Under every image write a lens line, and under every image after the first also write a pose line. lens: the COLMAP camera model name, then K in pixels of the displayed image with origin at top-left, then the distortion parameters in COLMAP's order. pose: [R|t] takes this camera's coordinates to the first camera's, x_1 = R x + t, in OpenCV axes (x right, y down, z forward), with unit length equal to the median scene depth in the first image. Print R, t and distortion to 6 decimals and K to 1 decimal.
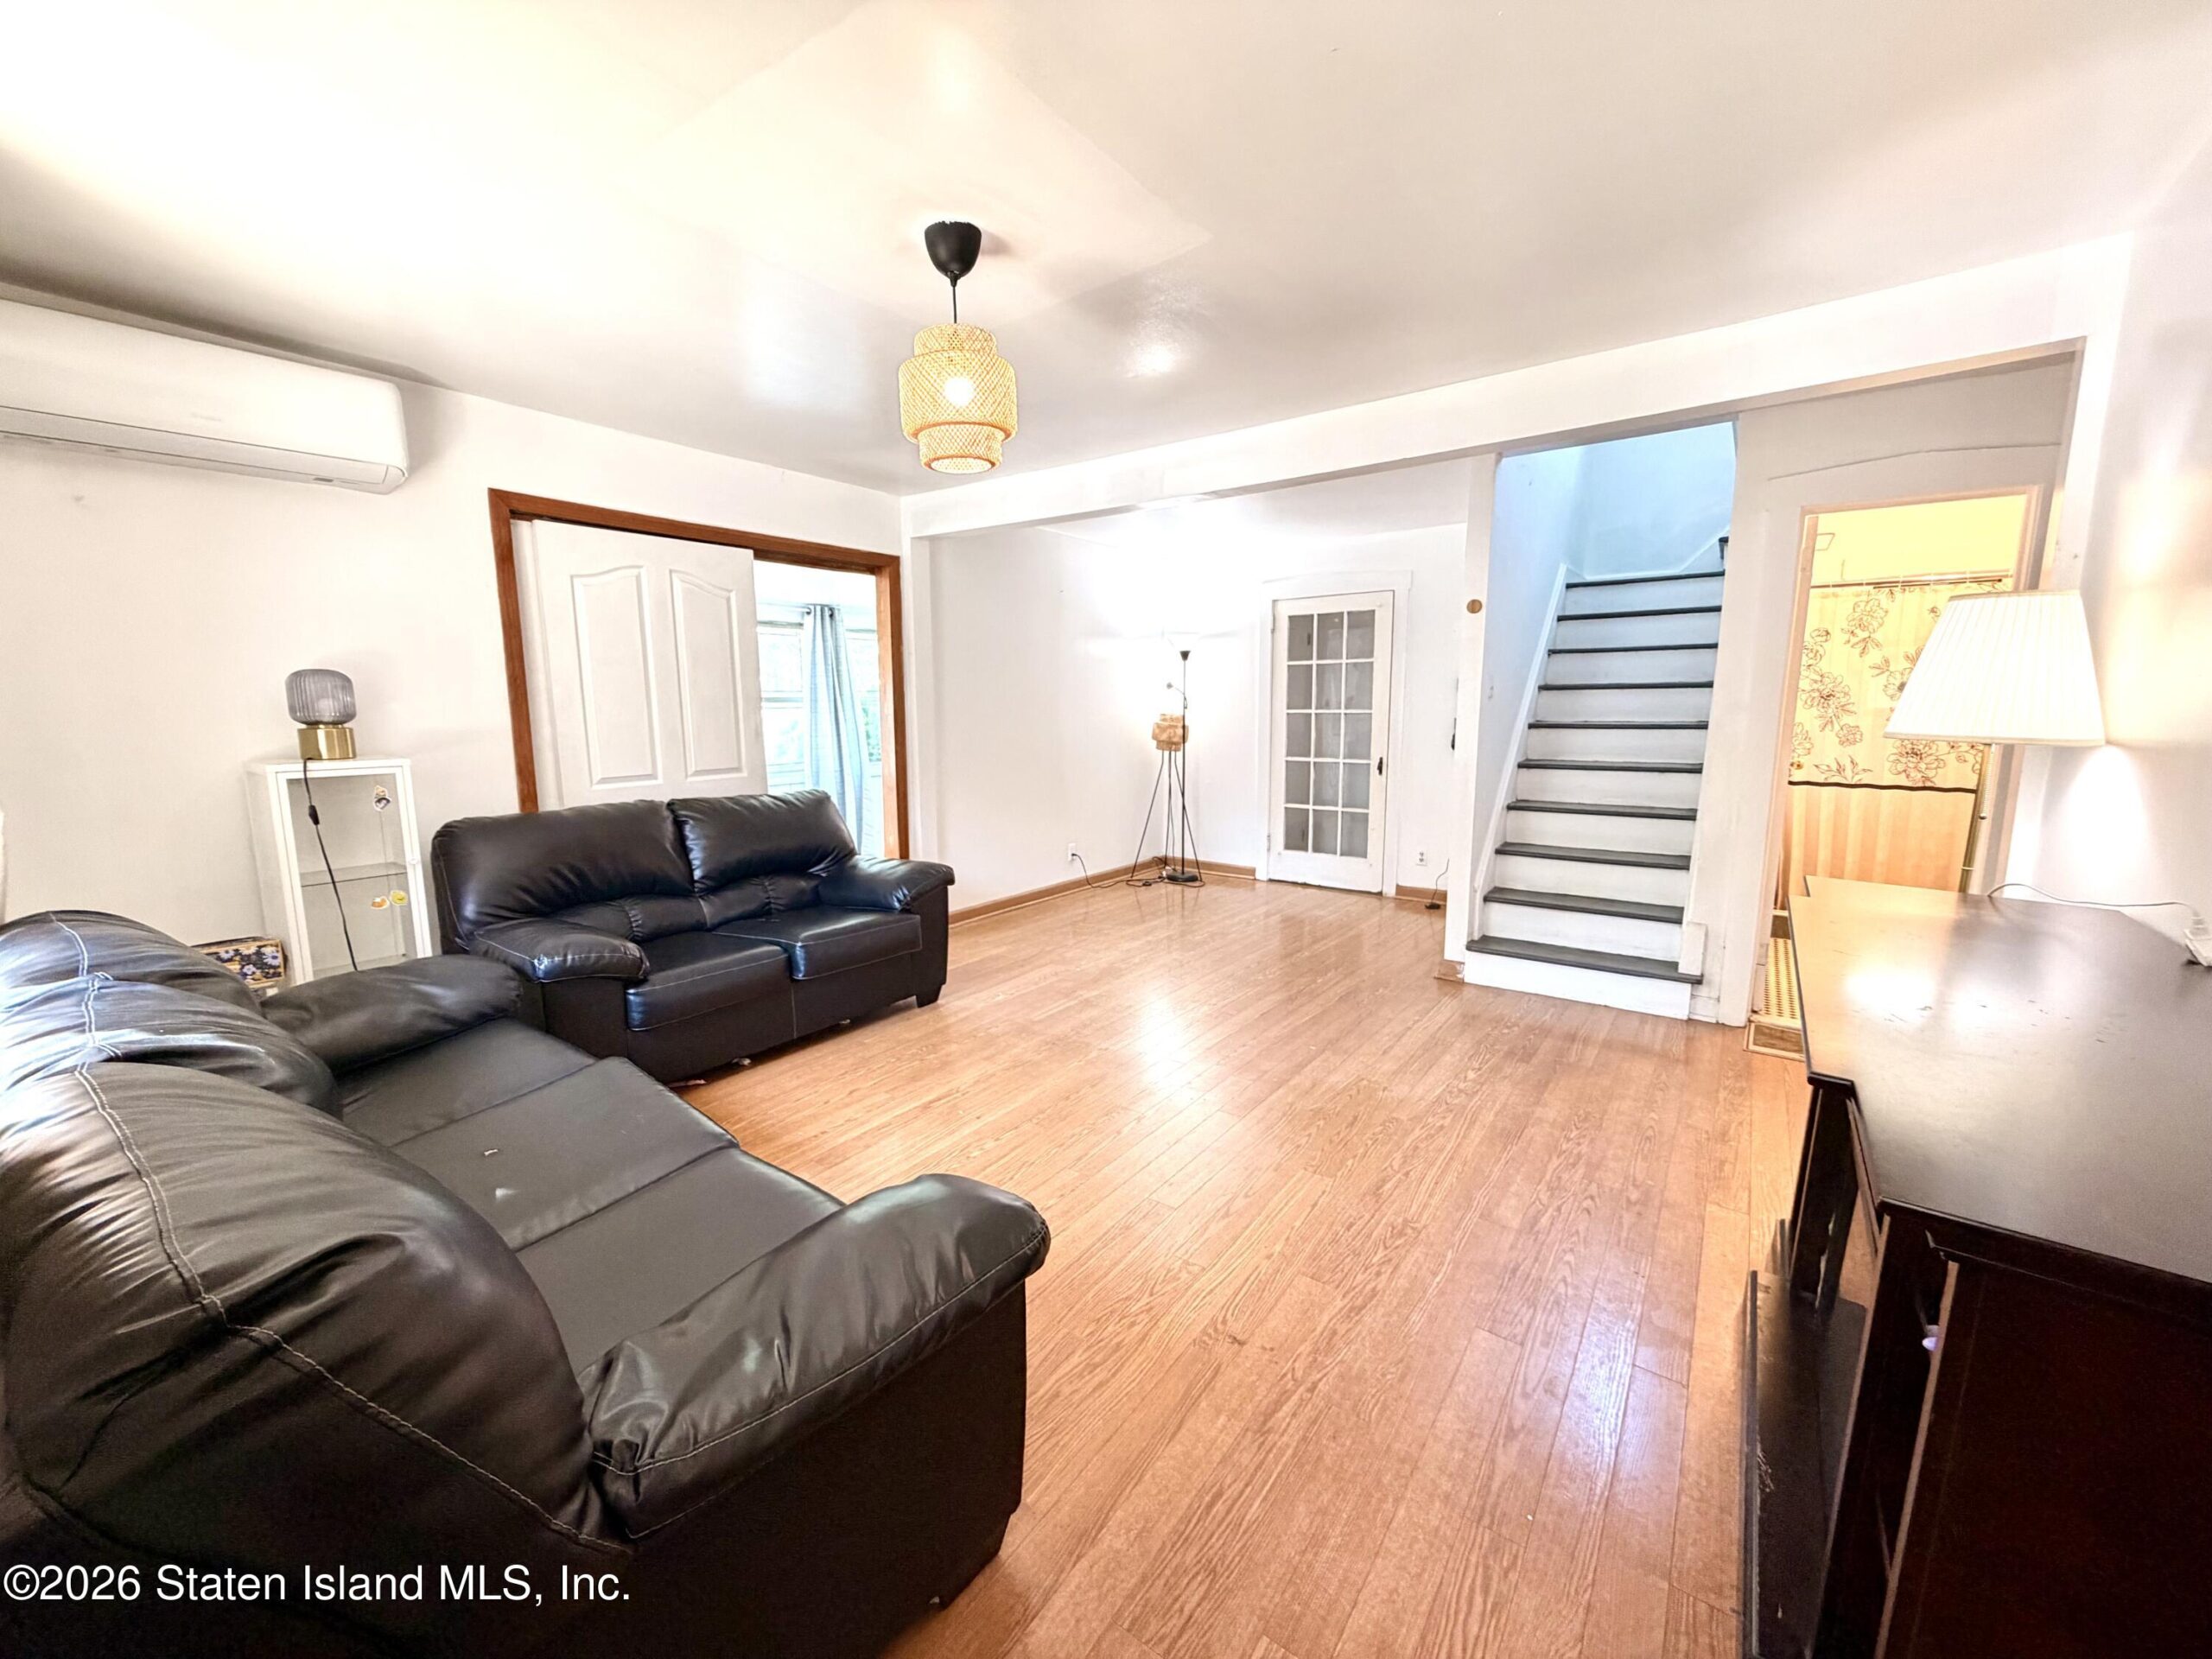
lens RADIAL K [[873.5, 0, 1102.7], [0, 873.5, 832.3], [0, 0, 1]] dist [-0.000056, -0.000003]
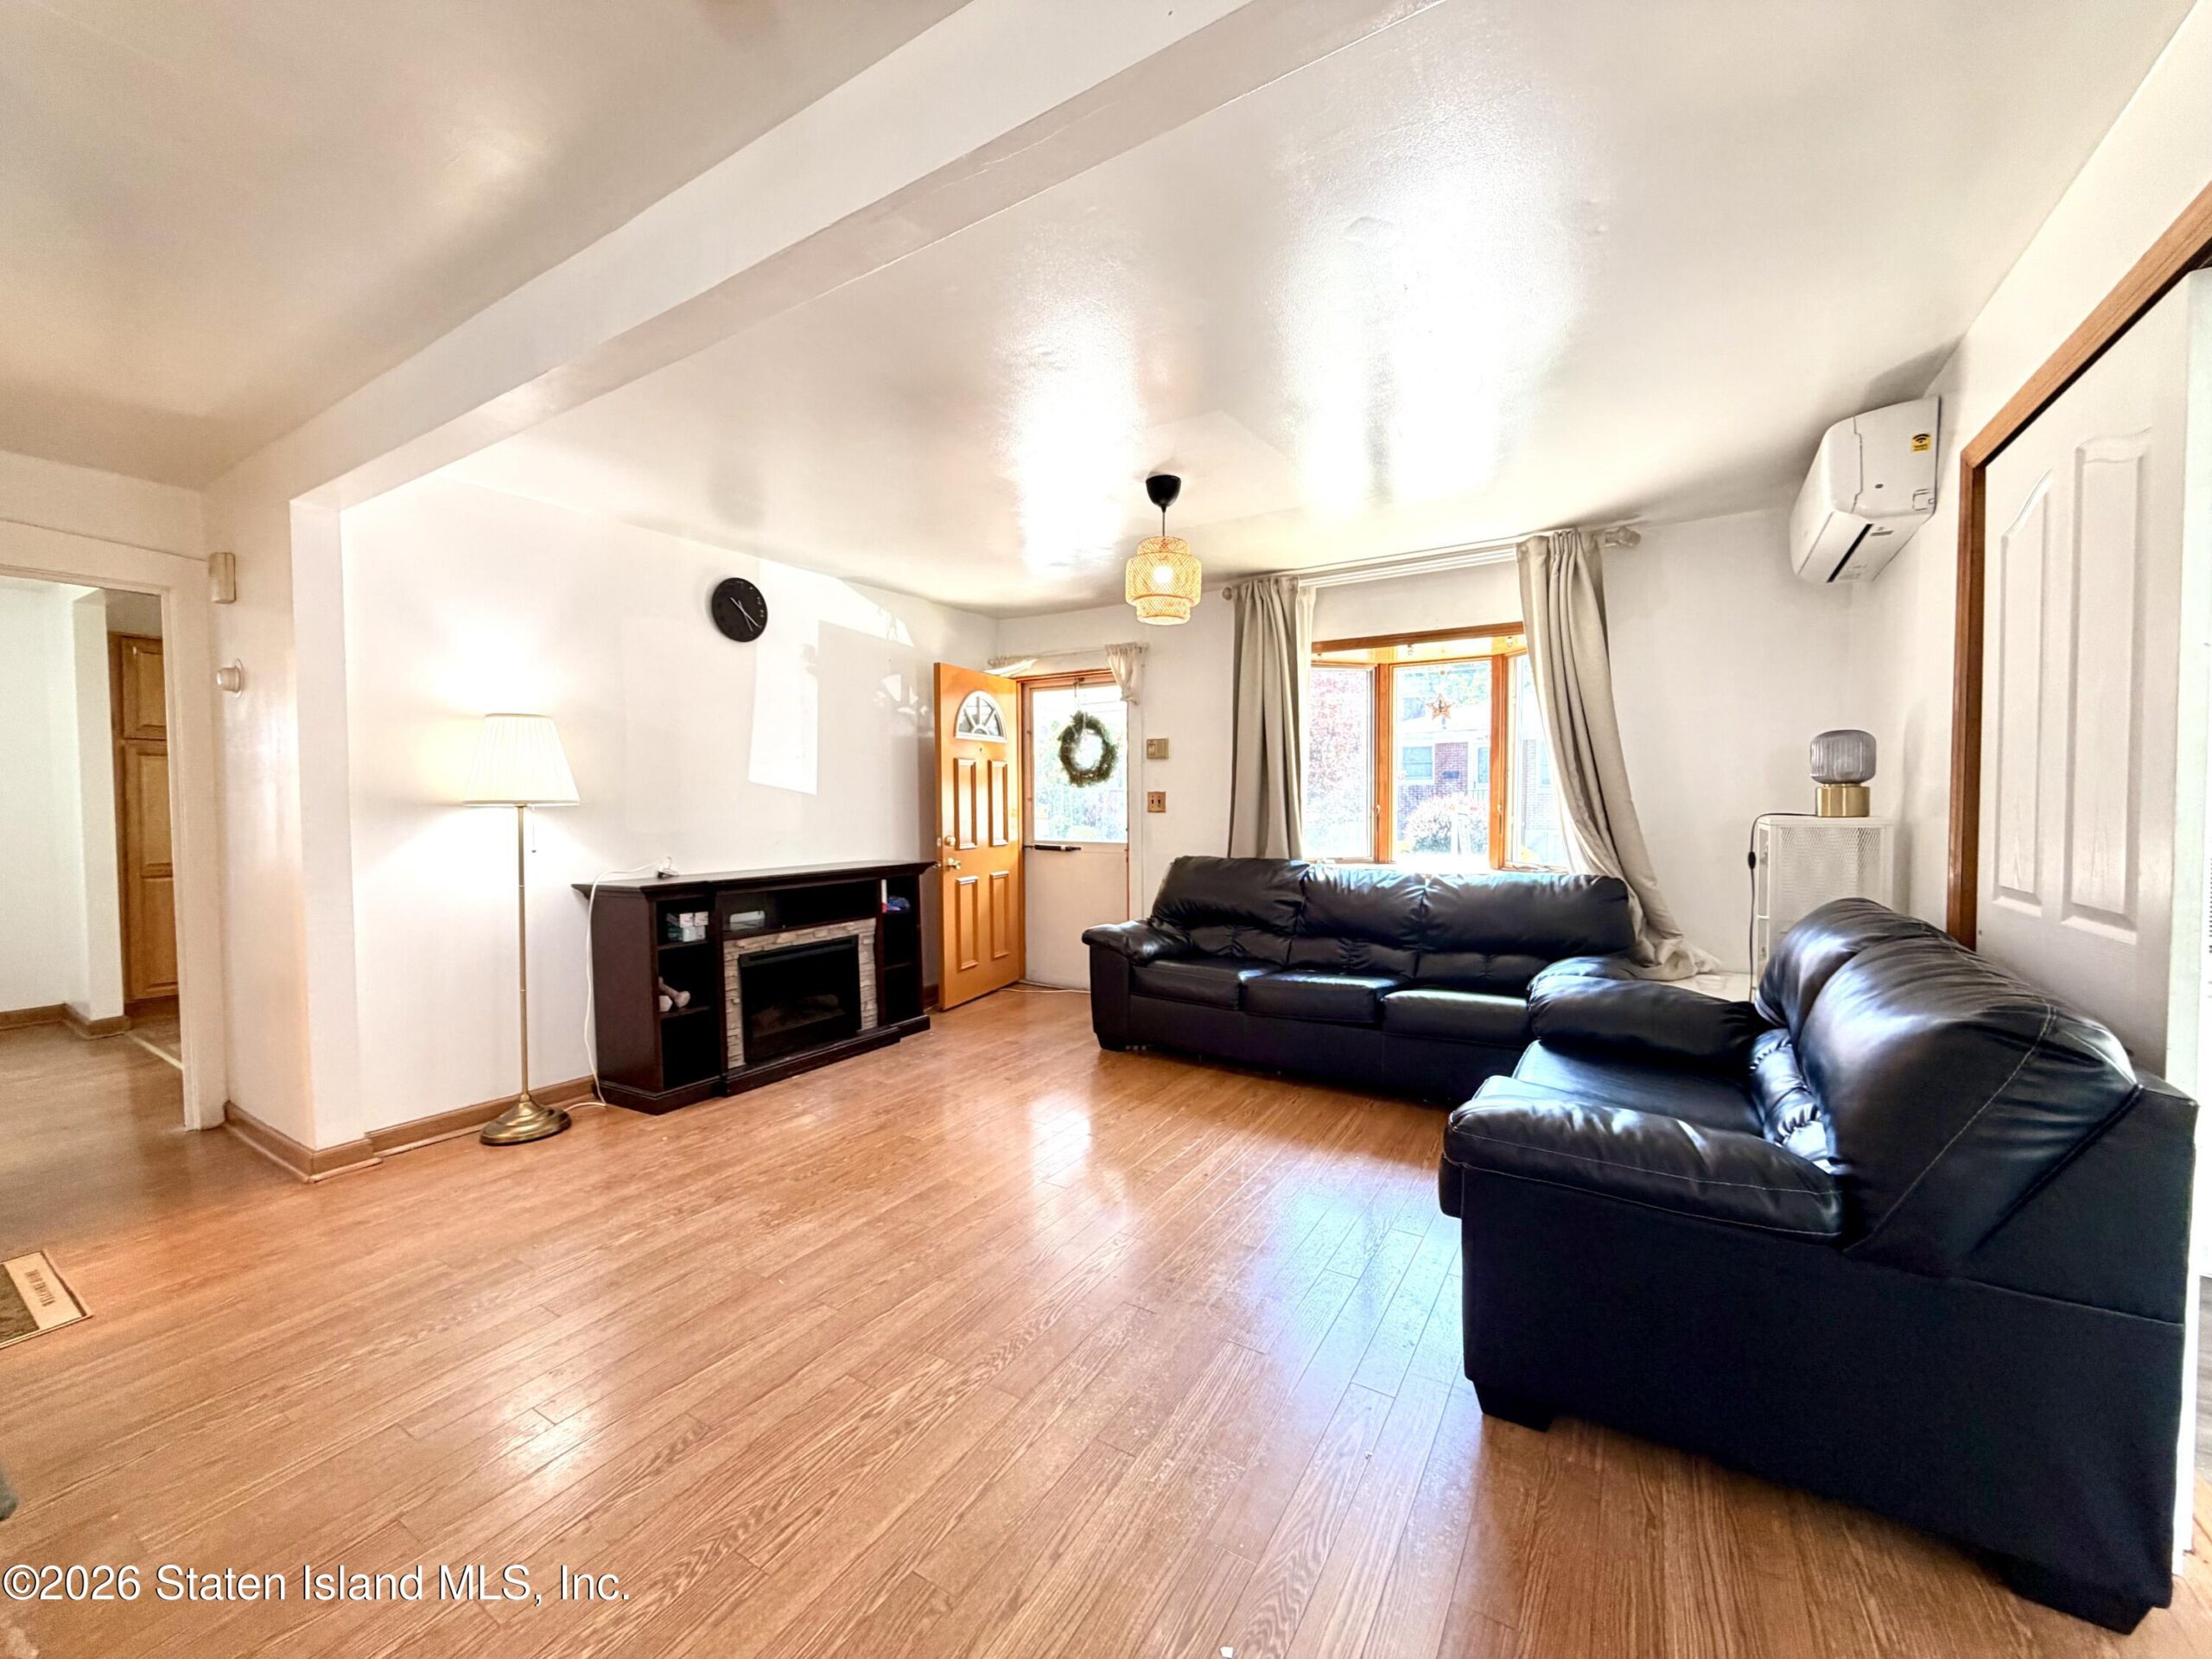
lens RADIAL K [[873.5, 0, 1104.3], [0, 873.5, 829.1], [0, 0, 1]] dist [-0.000056, -0.000003]
pose [[-0.997164, 0.015773, -0.073587, 0.048507], [0.001674, 0.982197, 0.187846, -0.262733], [0.075240, 0.187190, -0.979438, 1.954156]]
